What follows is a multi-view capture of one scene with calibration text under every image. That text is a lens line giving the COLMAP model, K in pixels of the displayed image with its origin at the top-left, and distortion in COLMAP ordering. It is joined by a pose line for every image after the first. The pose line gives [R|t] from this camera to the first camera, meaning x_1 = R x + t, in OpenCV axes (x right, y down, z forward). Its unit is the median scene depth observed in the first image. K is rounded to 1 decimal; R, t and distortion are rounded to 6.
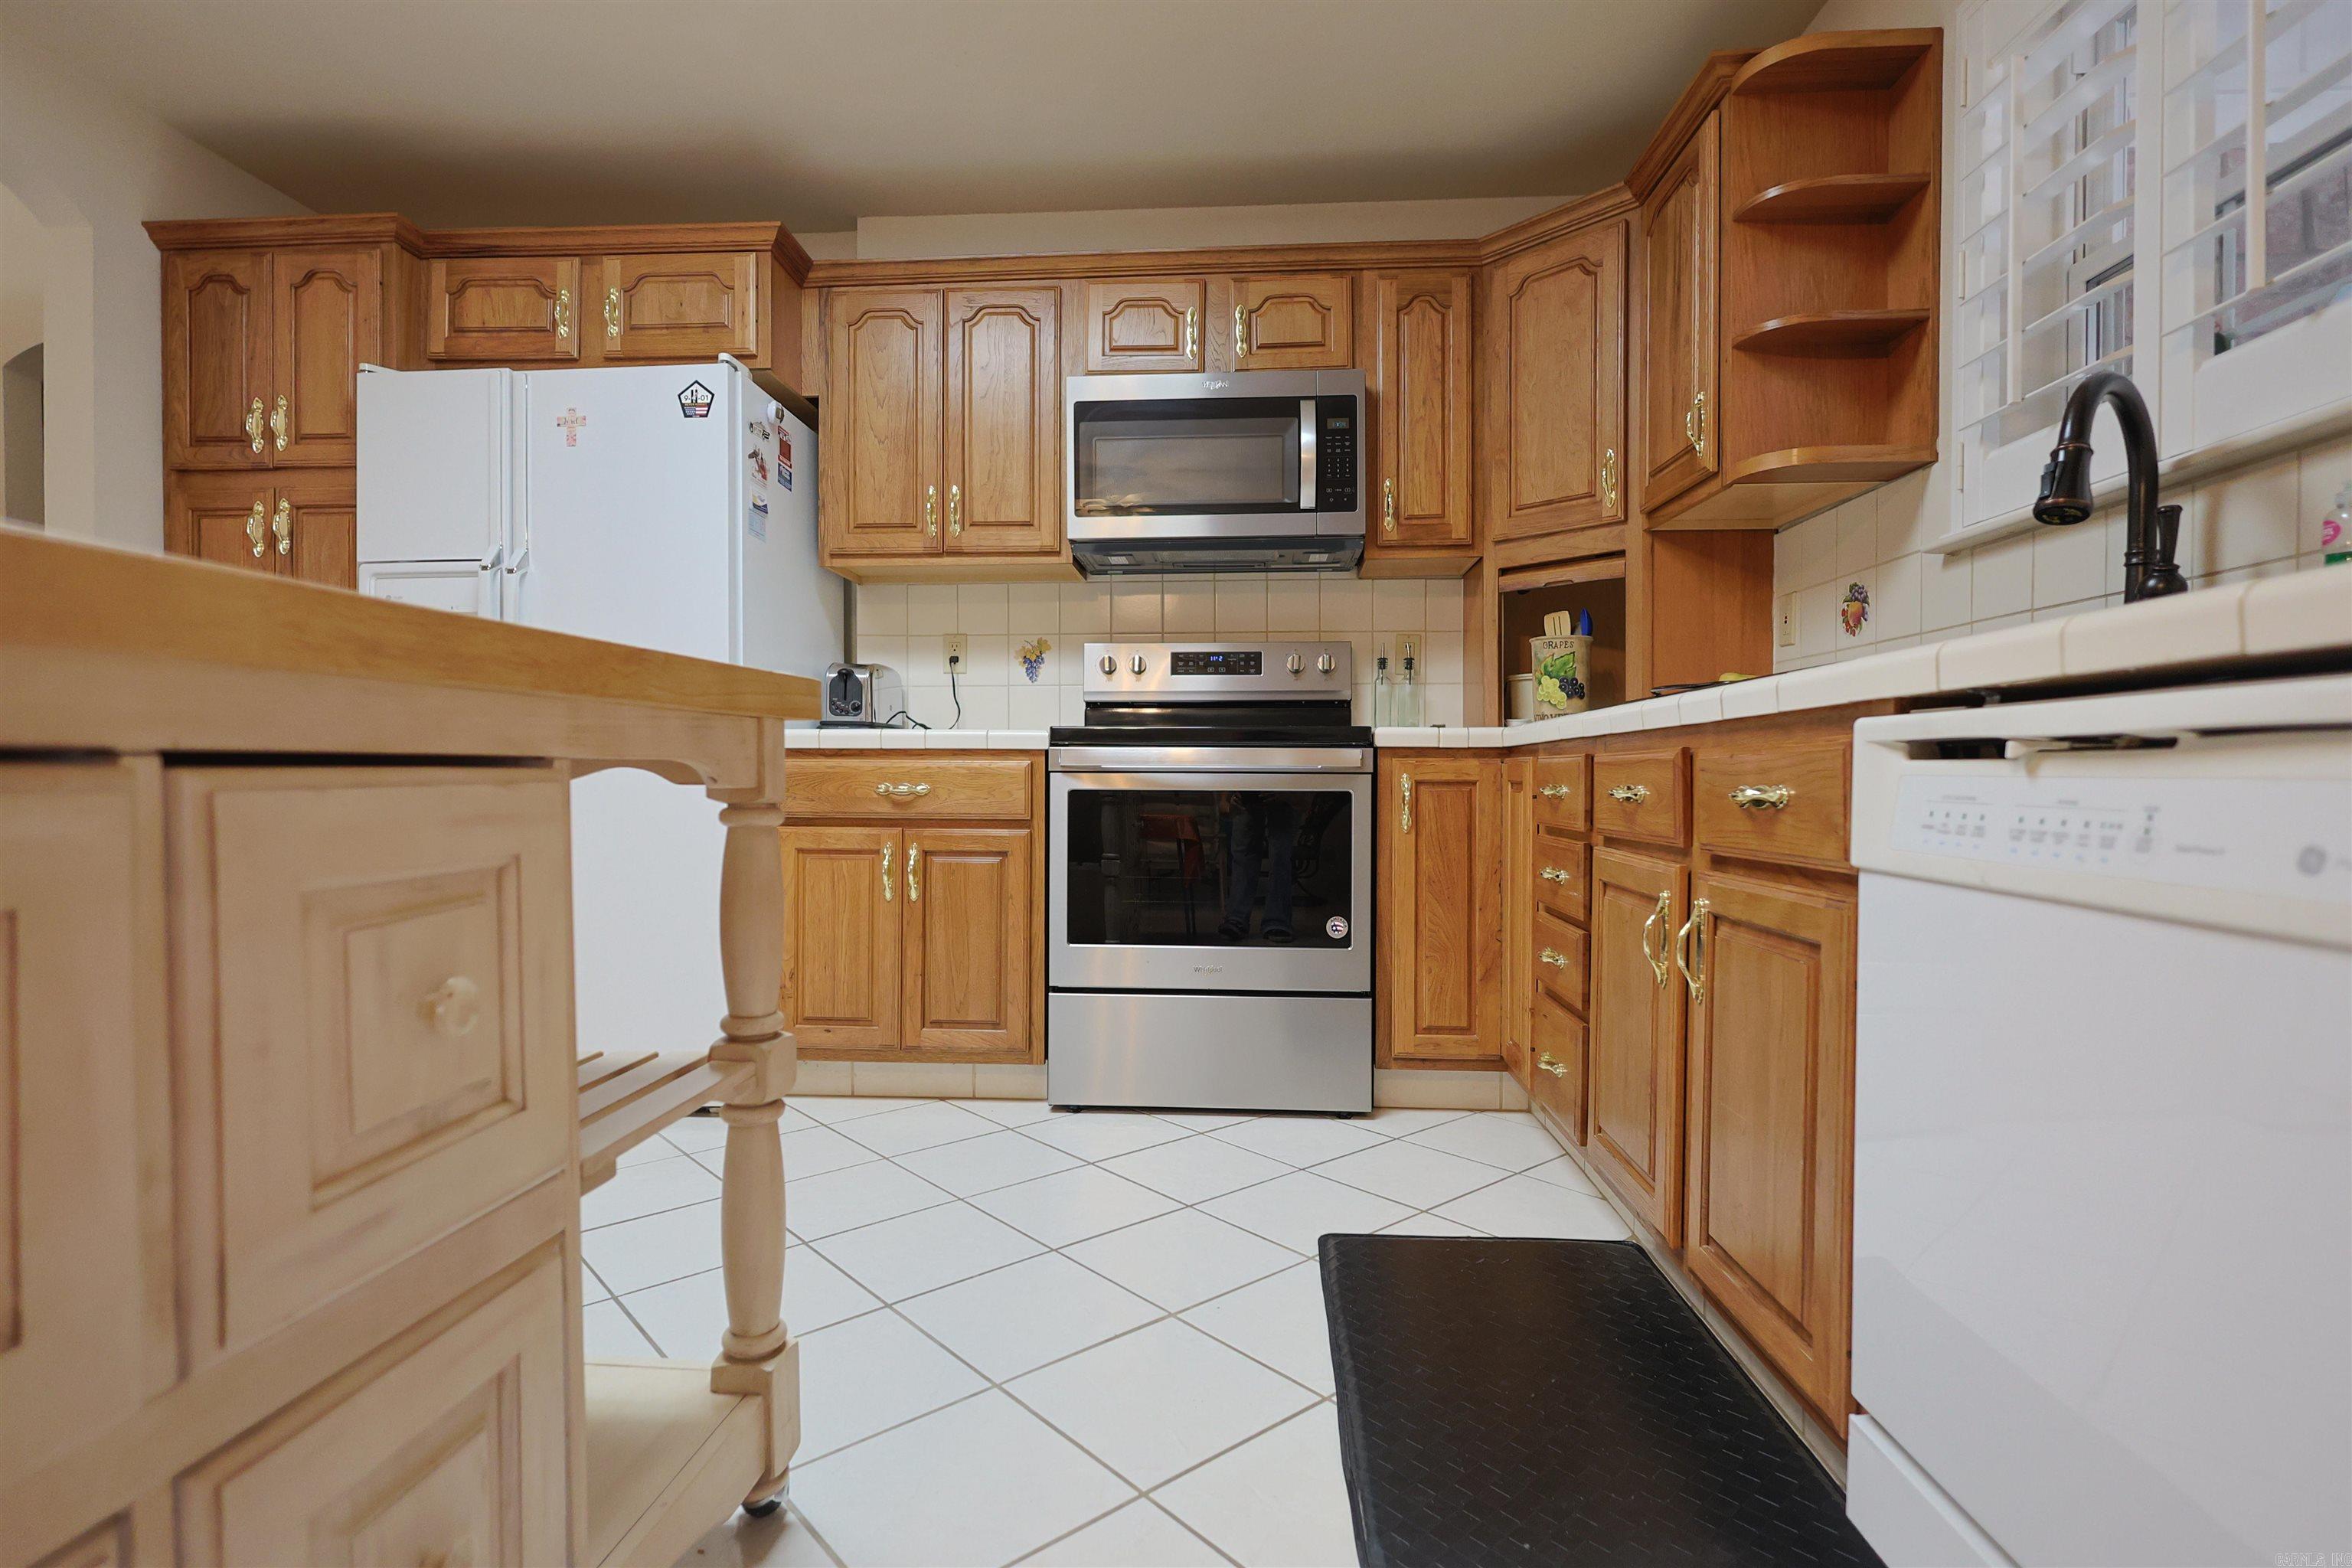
lens RADIAL K [[1157.6, 0, 1176.0], [0, 1157.6, 784.0], [0, 0, 1]] dist [0.000039, 0.000057]
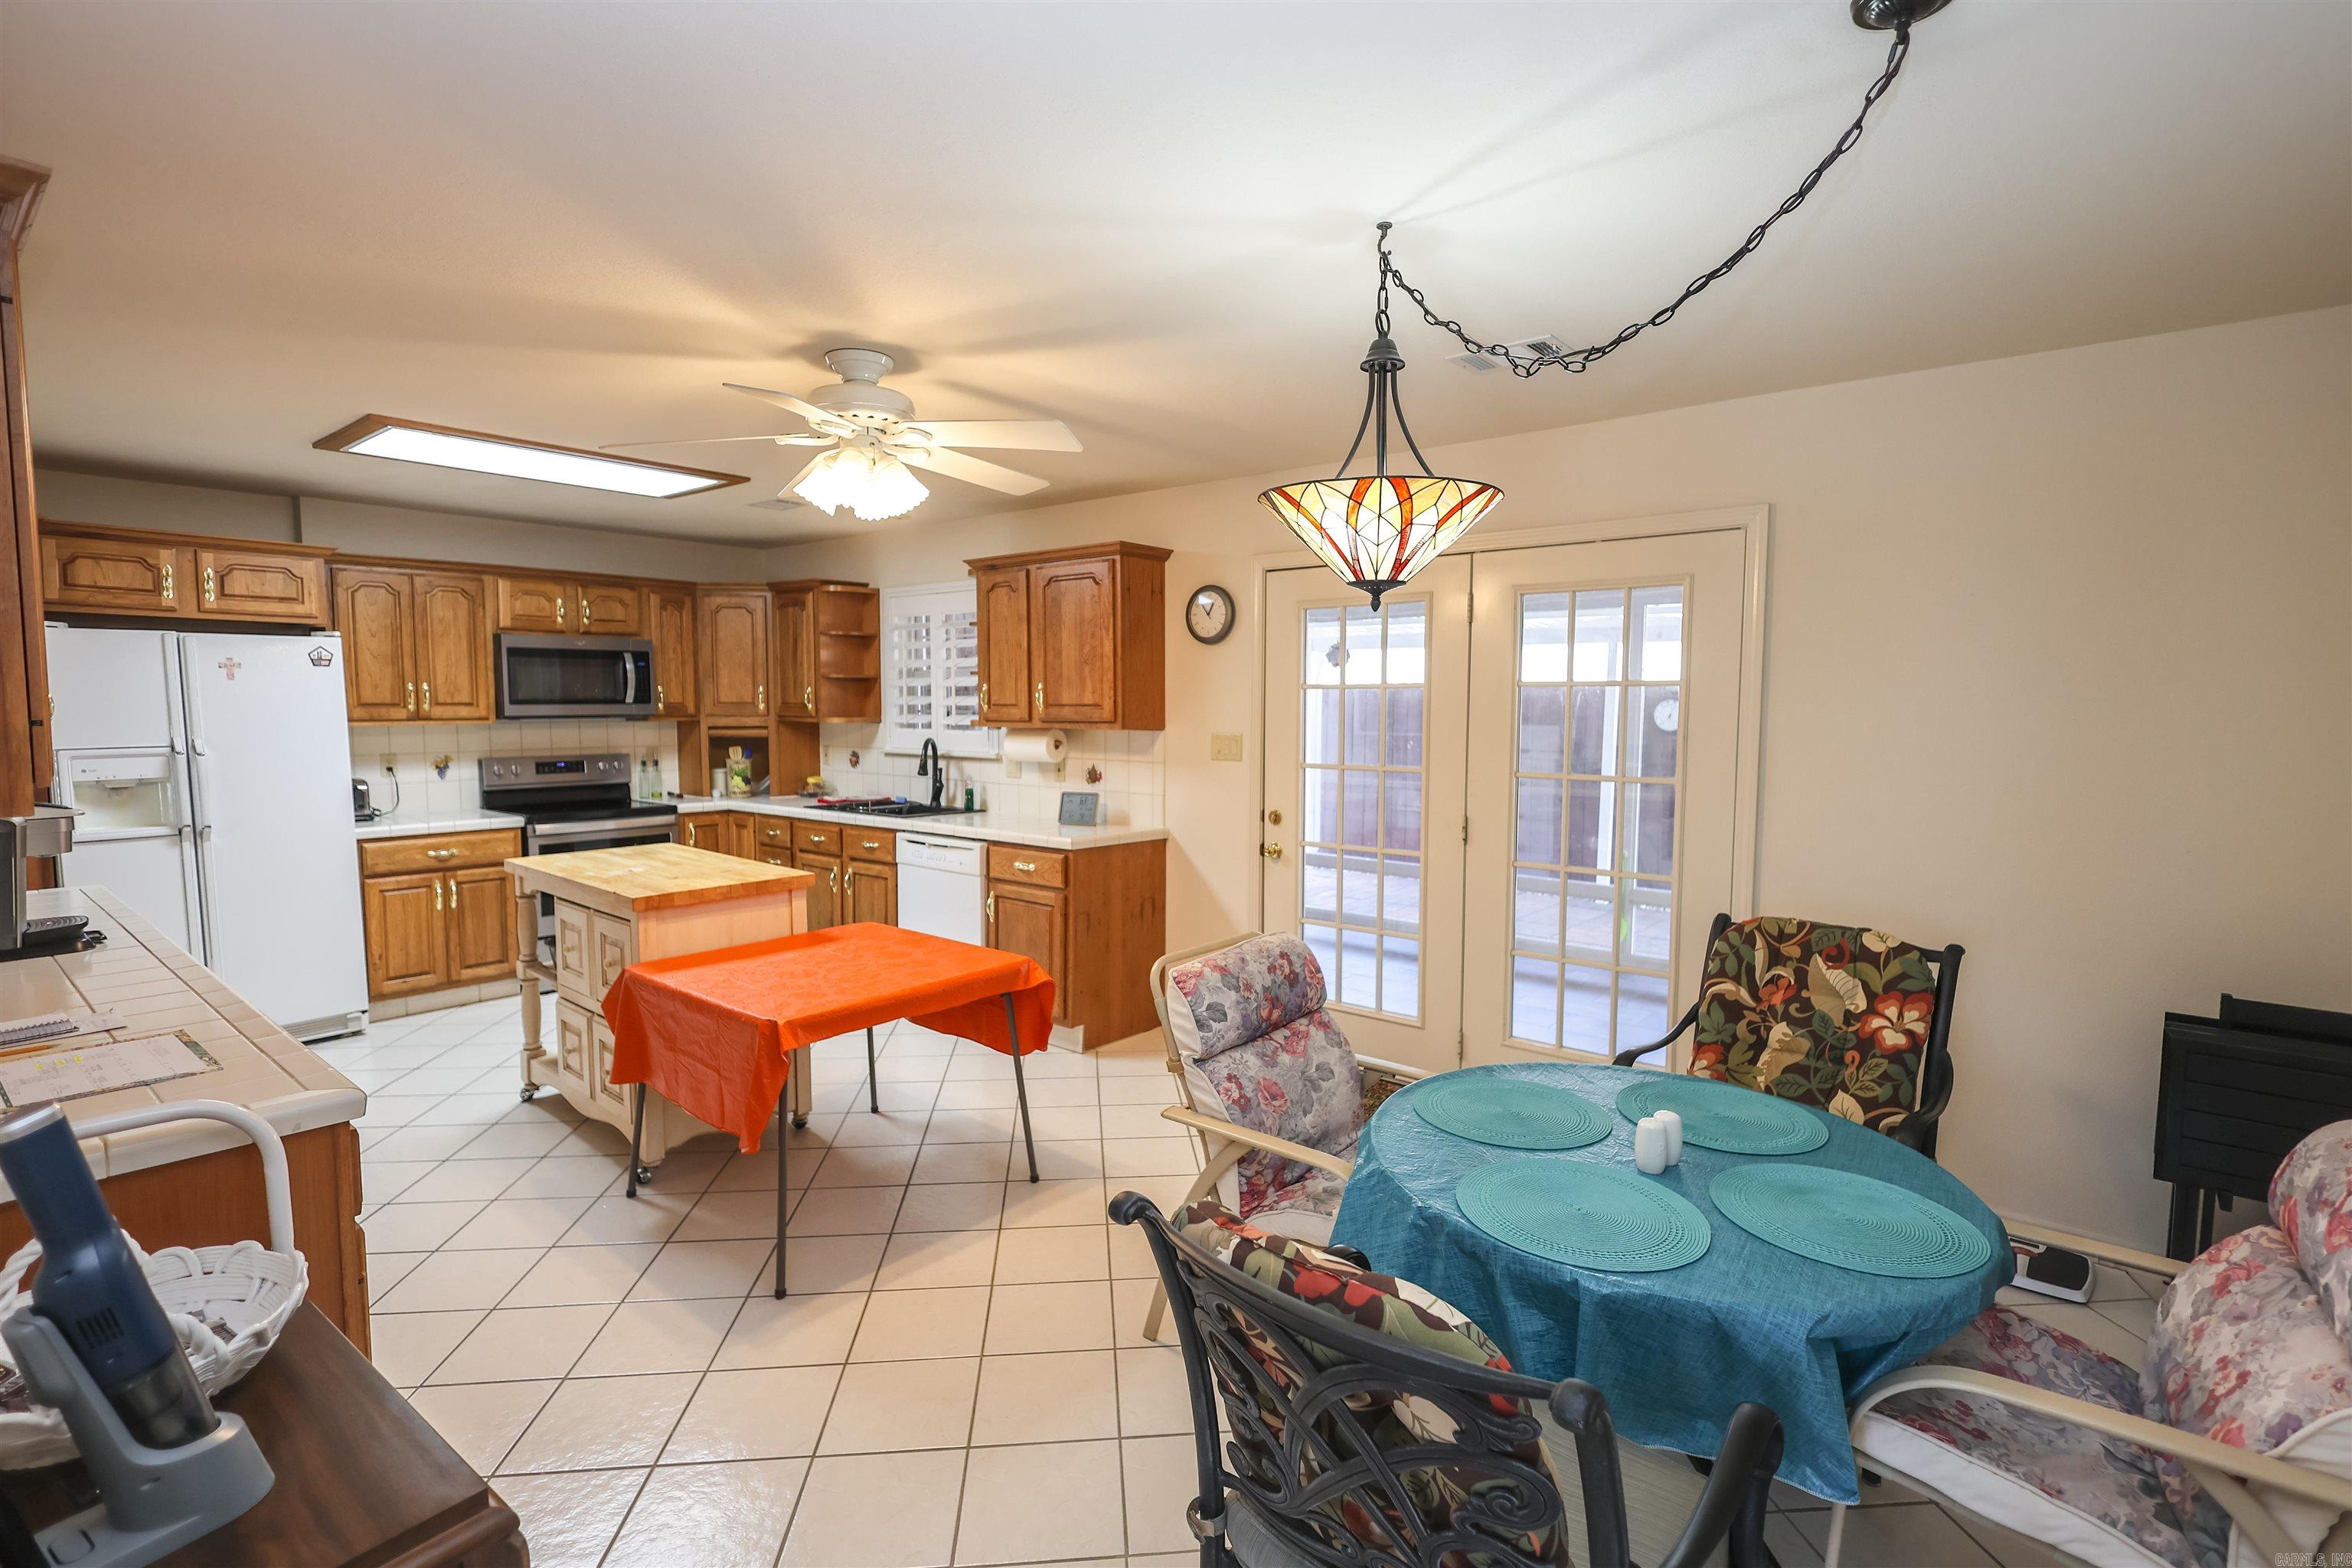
lens RADIAL K [[1091.4, 0, 1176.0], [0, 1091.4, 784.0], [0, 0, 1]] dist [0.000498, 0.000713]
pose [[0.584037, -0.062247, 0.809337, -1.004164], [0.004394, 0.997283, 0.073532, -0.243293], [-0.811715, -0.039389, 0.582724, -1.088976]]
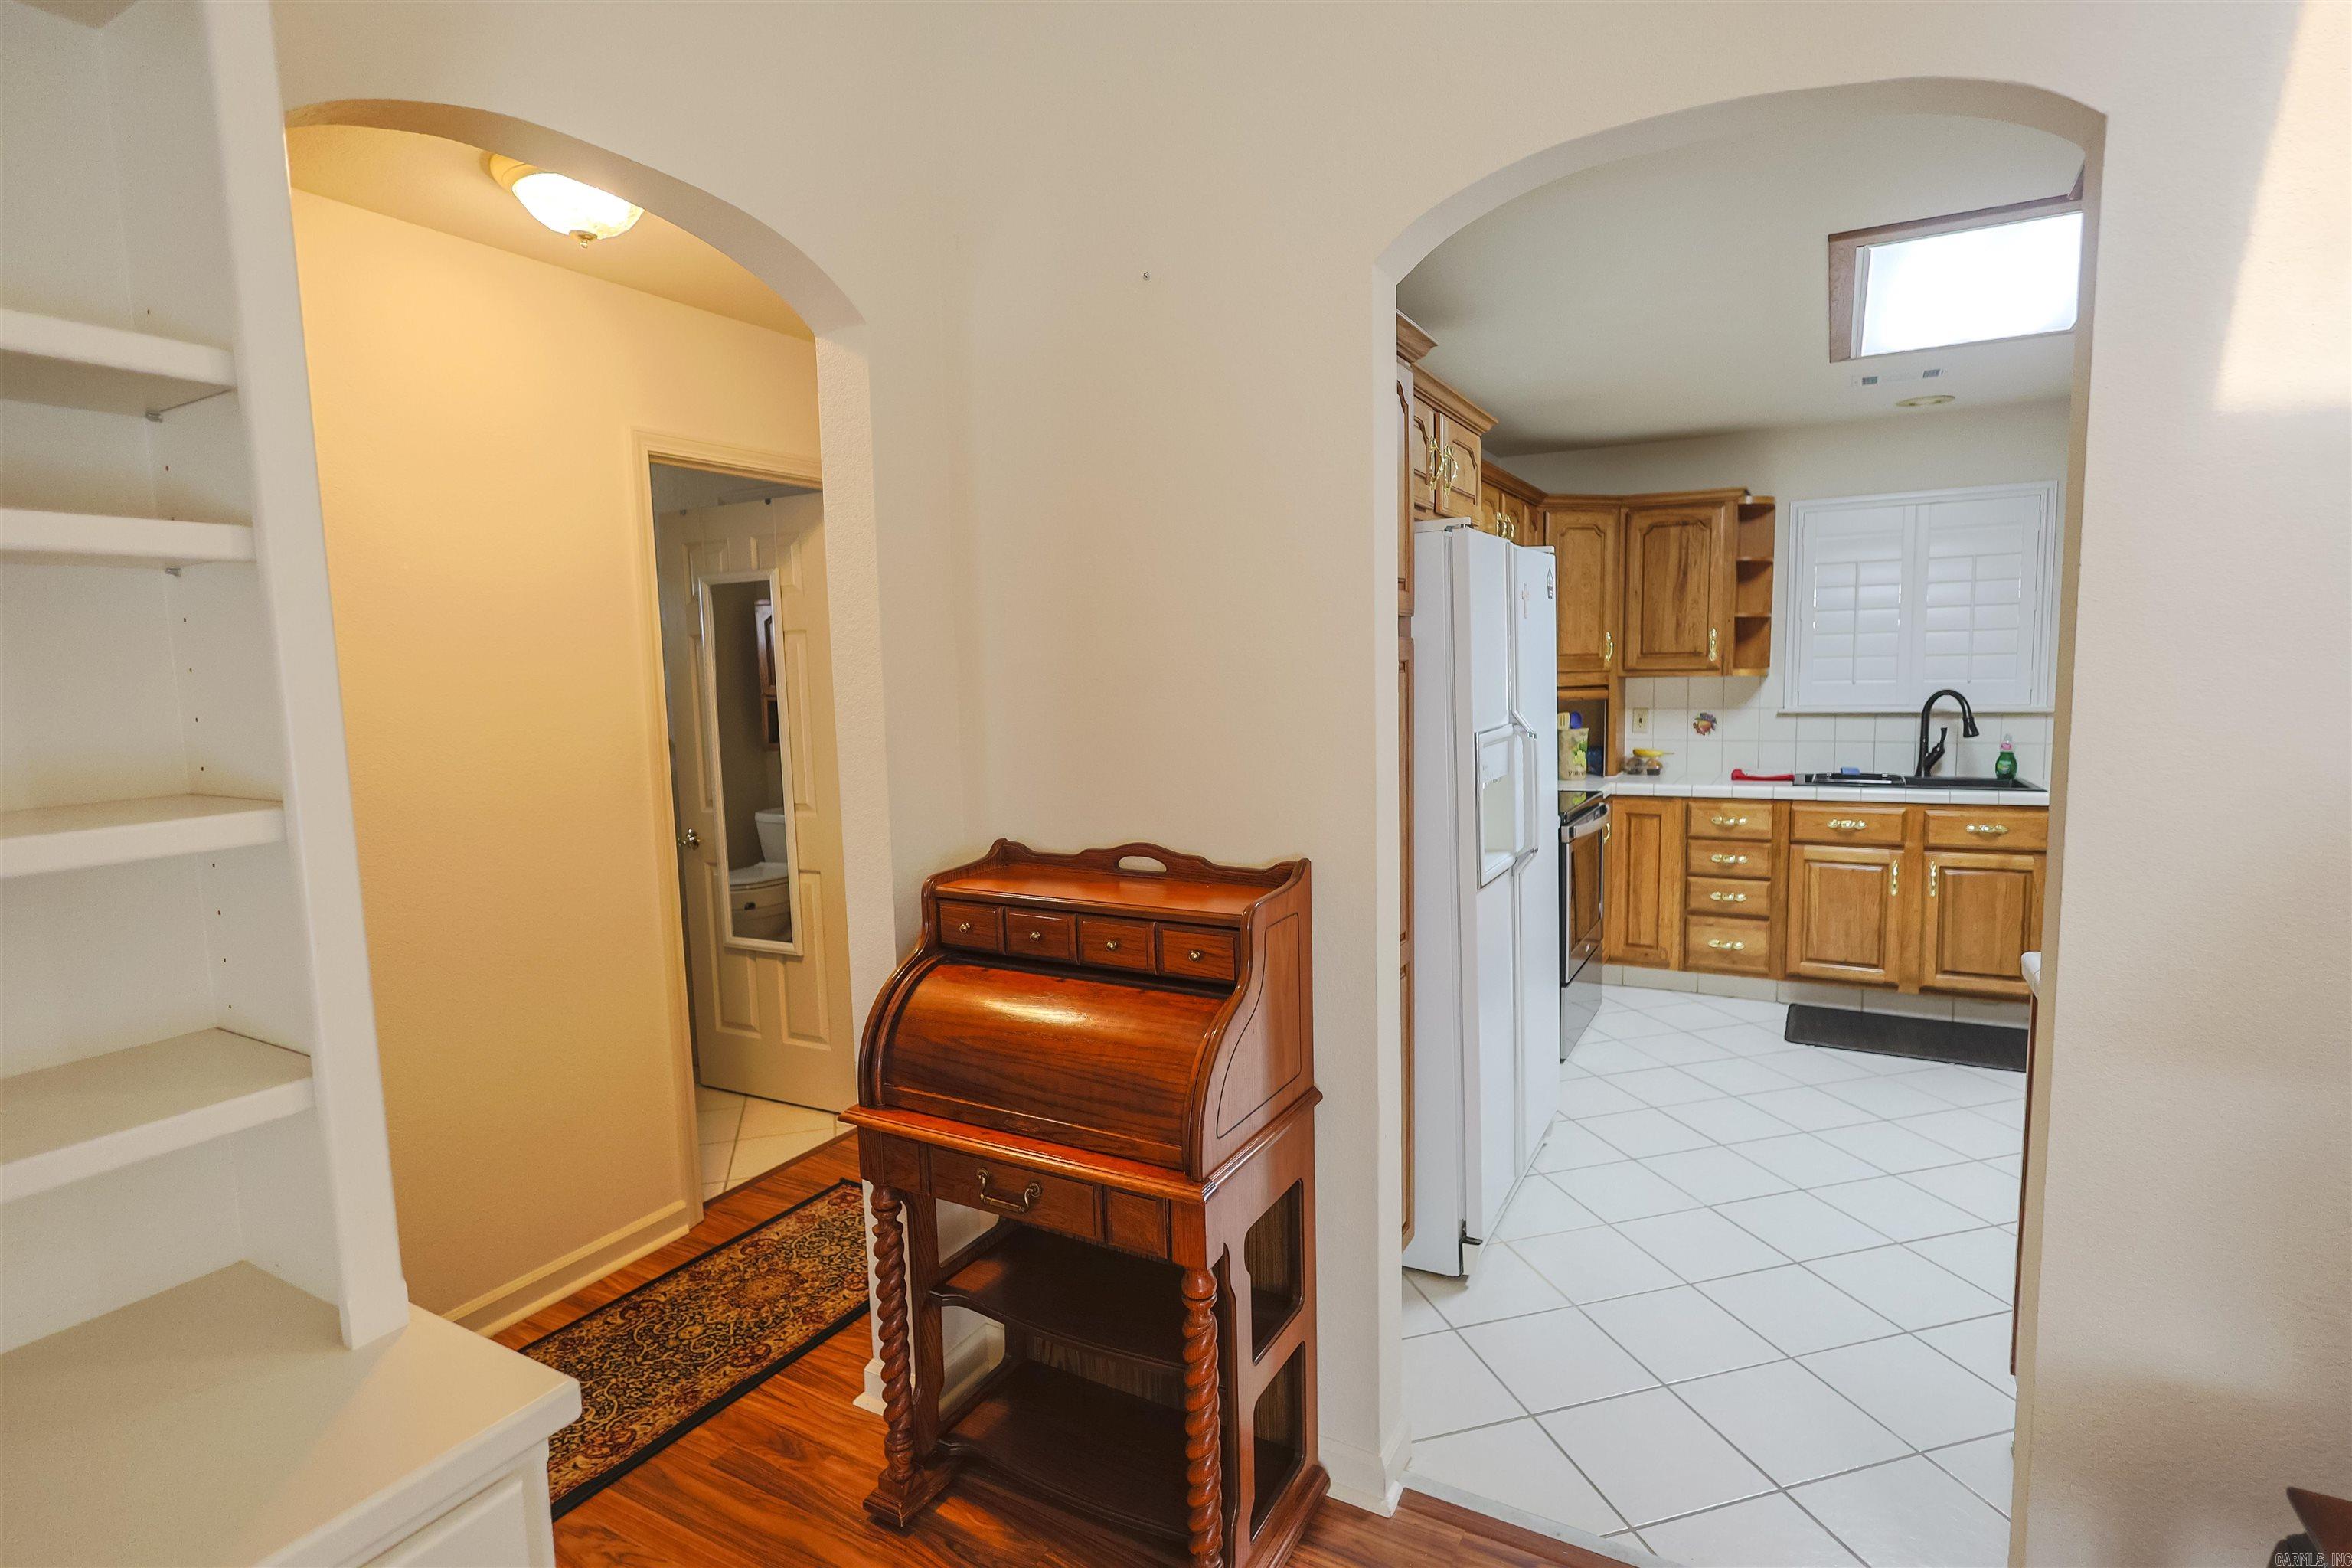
lens RADIAL K [[1134.1, 0, 1176.0], [0, 1134.1, 784.0], [0, 0, 1]] dist [-0.000661, -0.000039]
pose [[0.438245, -0.104291, 0.892785, -1.607937], [0.033836, 0.994456, 0.099558, -0.245820], [-0.898218, -0.013423, 0.439344, 0.796360]]
